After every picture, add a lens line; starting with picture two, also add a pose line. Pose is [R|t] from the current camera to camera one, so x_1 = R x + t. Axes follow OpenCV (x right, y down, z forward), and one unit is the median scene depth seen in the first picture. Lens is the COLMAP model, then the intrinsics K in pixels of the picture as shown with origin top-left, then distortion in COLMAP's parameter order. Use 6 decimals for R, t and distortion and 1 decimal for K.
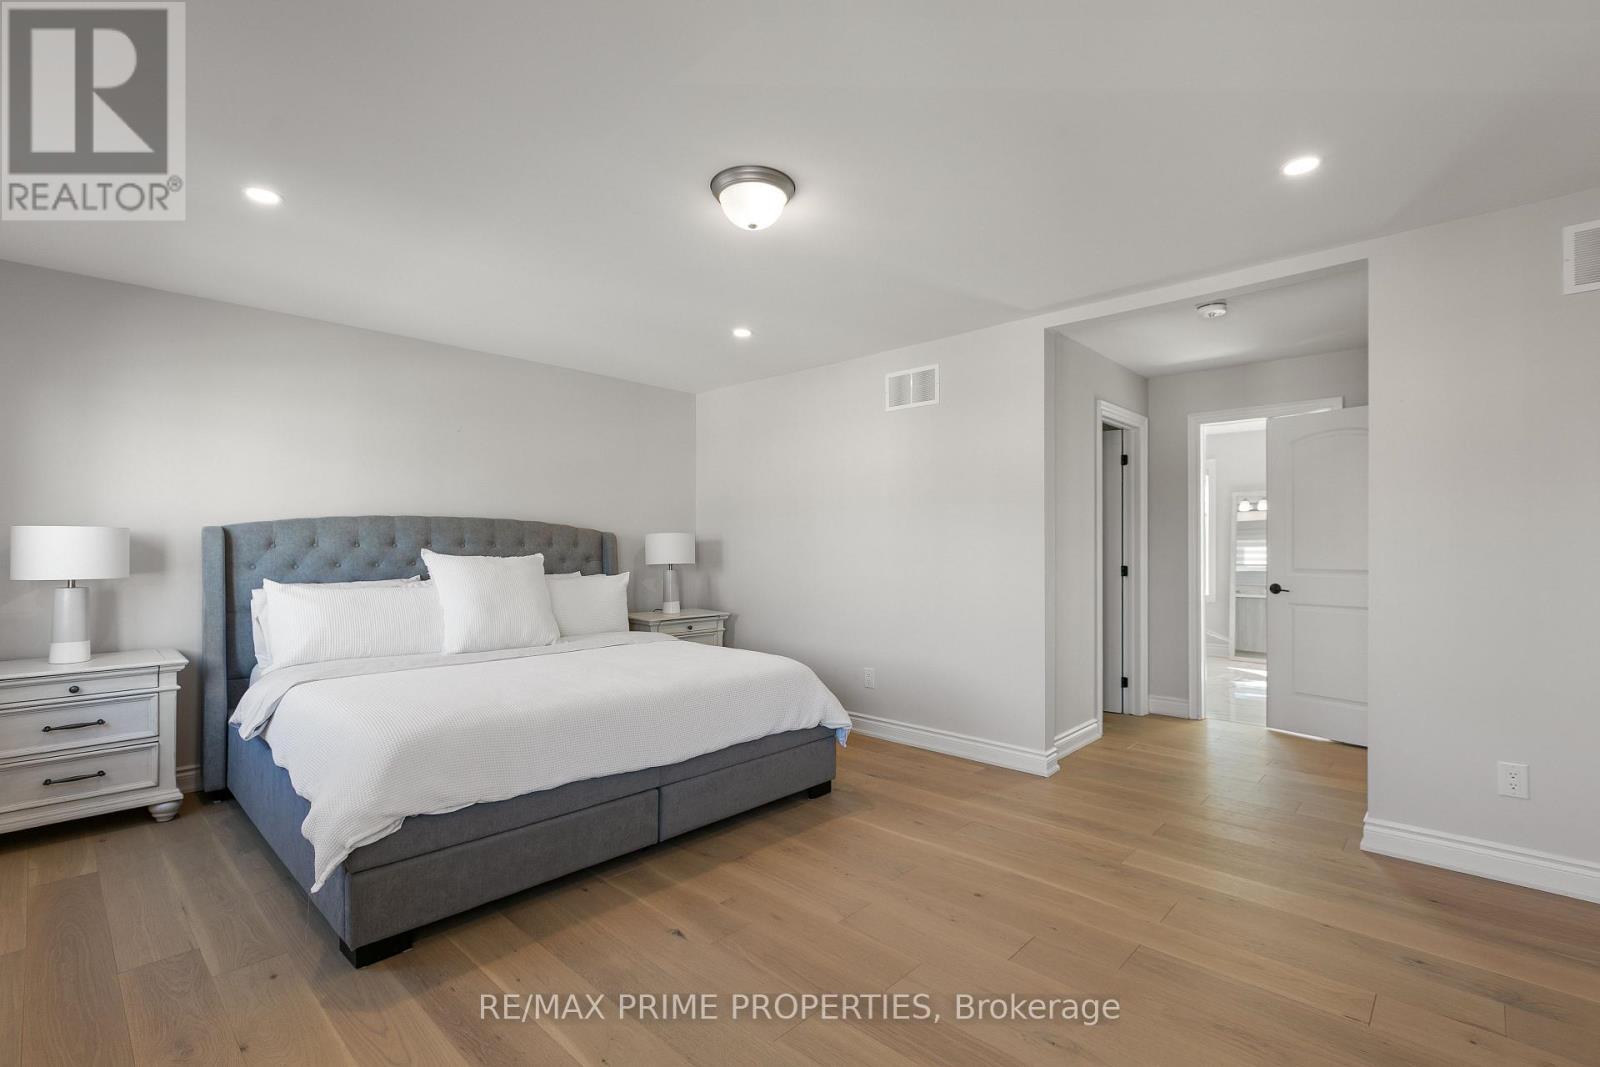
lens RADIAL K [[730.9, 0, 798.6], [0, 730.9, 550.8], [0, 0, 1]] dist [-0.001890, -0.000009]
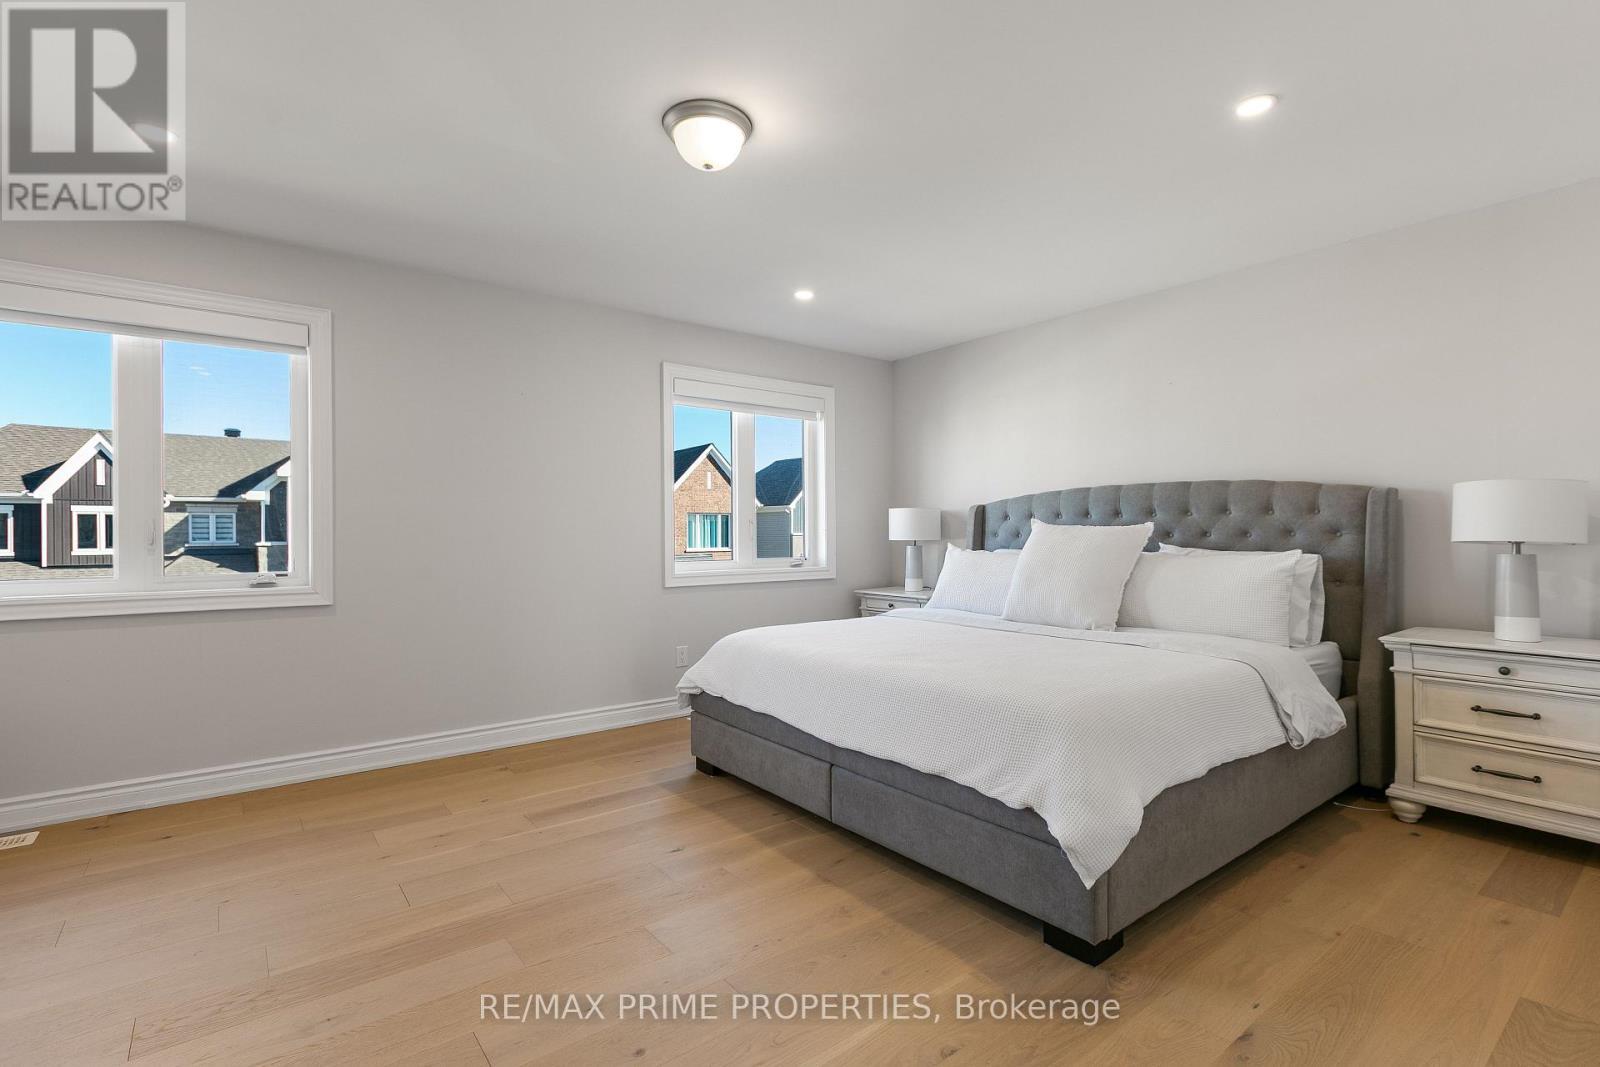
lens RADIAL K [[763.5, 0, 798.7], [0, 763.5, 518.5], [0, 0, 1]] dist [-0.001641, 0.000140]
pose [[-0.169752, -0.017580, -0.985330, 0.662435], [-0.001887, 0.999845, -0.017513, 0.018469], [0.985485, -0.001114, -0.169759, 0.933556]]
